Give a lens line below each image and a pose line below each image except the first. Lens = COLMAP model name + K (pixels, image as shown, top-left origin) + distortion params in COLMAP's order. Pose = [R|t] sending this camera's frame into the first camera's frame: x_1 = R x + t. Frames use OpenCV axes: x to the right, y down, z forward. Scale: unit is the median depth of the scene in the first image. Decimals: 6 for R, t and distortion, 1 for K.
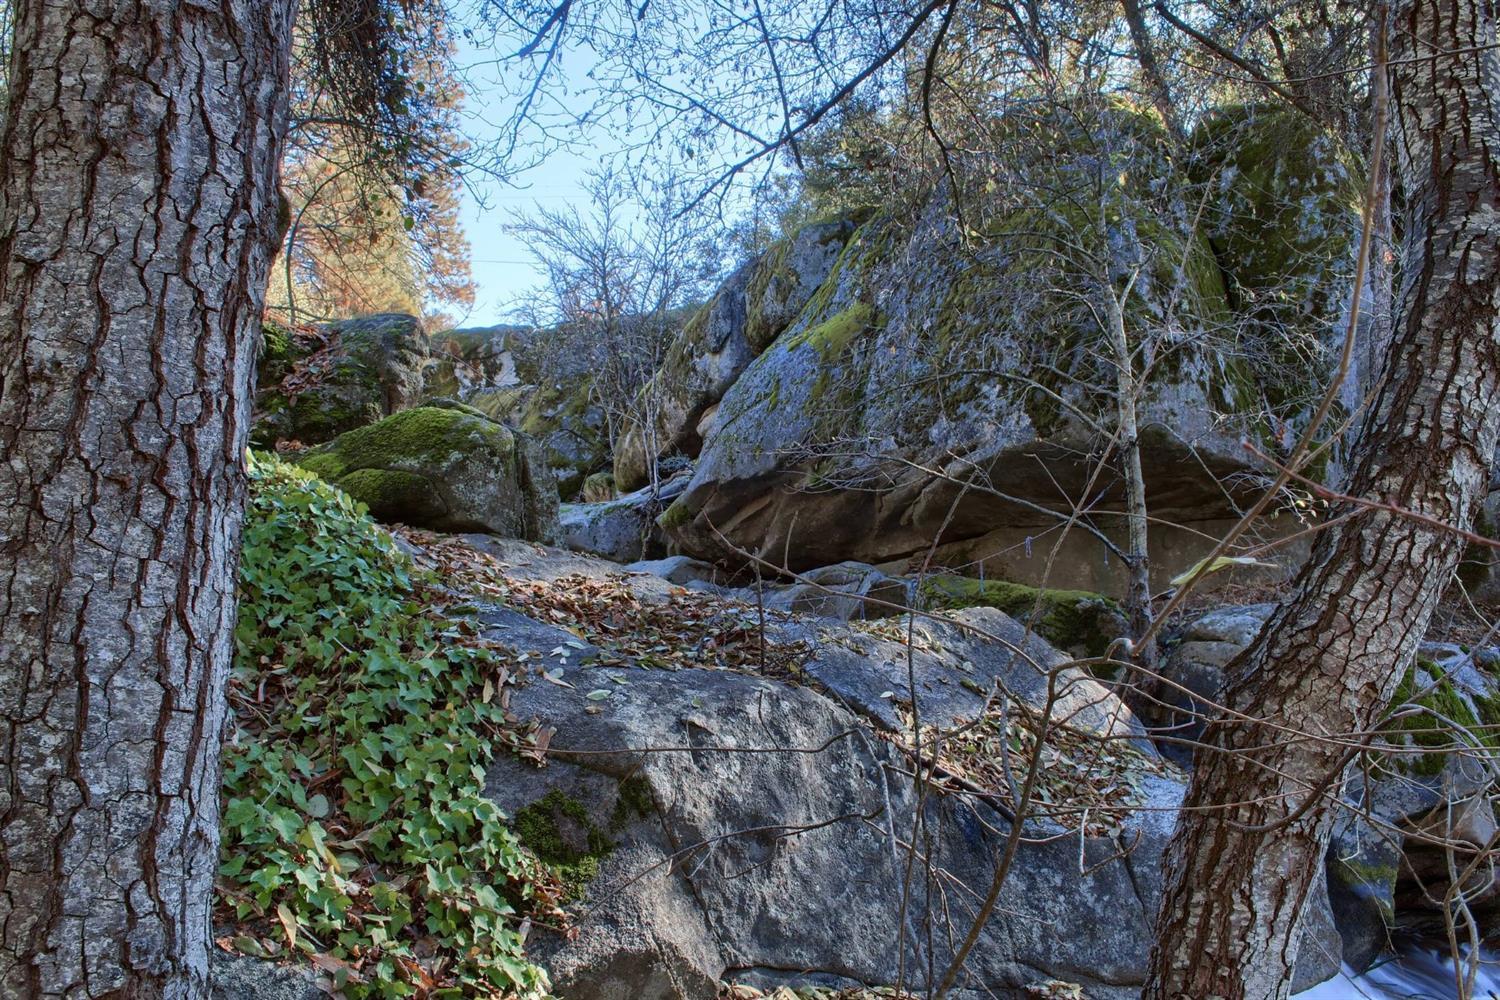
lens RADIAL K [[1210.6, 0, 750.0], [0, 1210.6, 500.0], [0, 0, 1]] dist [-0.229149, 0.190367]
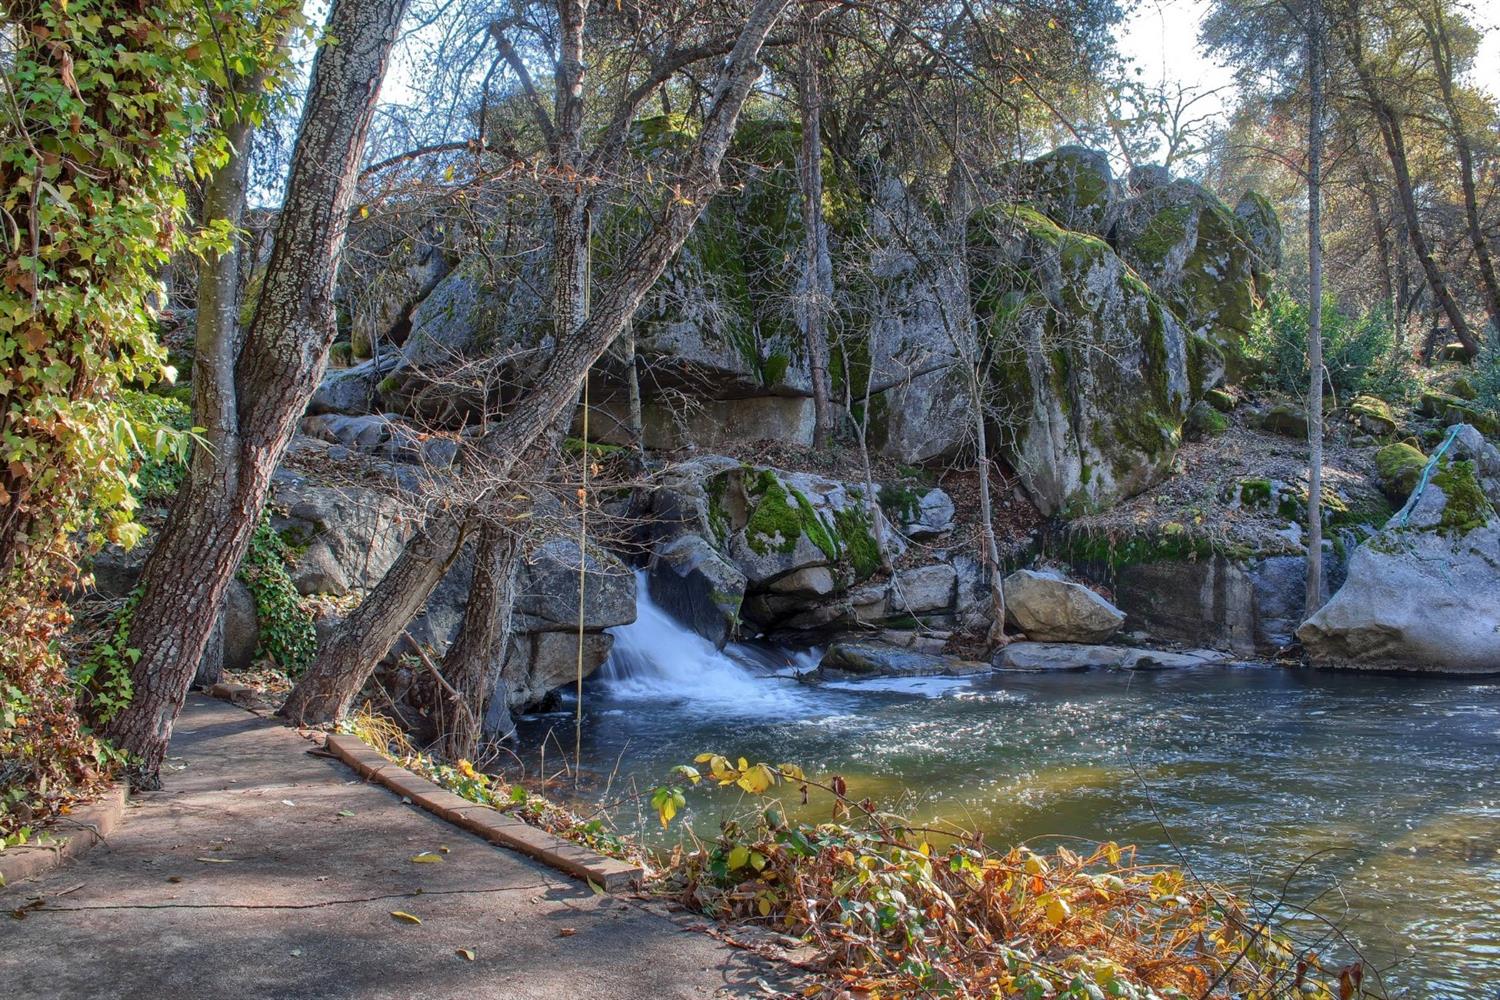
lens RADIAL K [[1210.6, 0, 750.0], [0, 1210.6, 500.0], [0, 0, 1]] dist [-0.229149, 0.190367]
pose [[0.981424, 0.000410, 0.191853, 0.165691], [-0.027836, 0.989721, 0.140277, -0.112891], [-0.189824, -0.143012, 0.971347, -0.864956]]
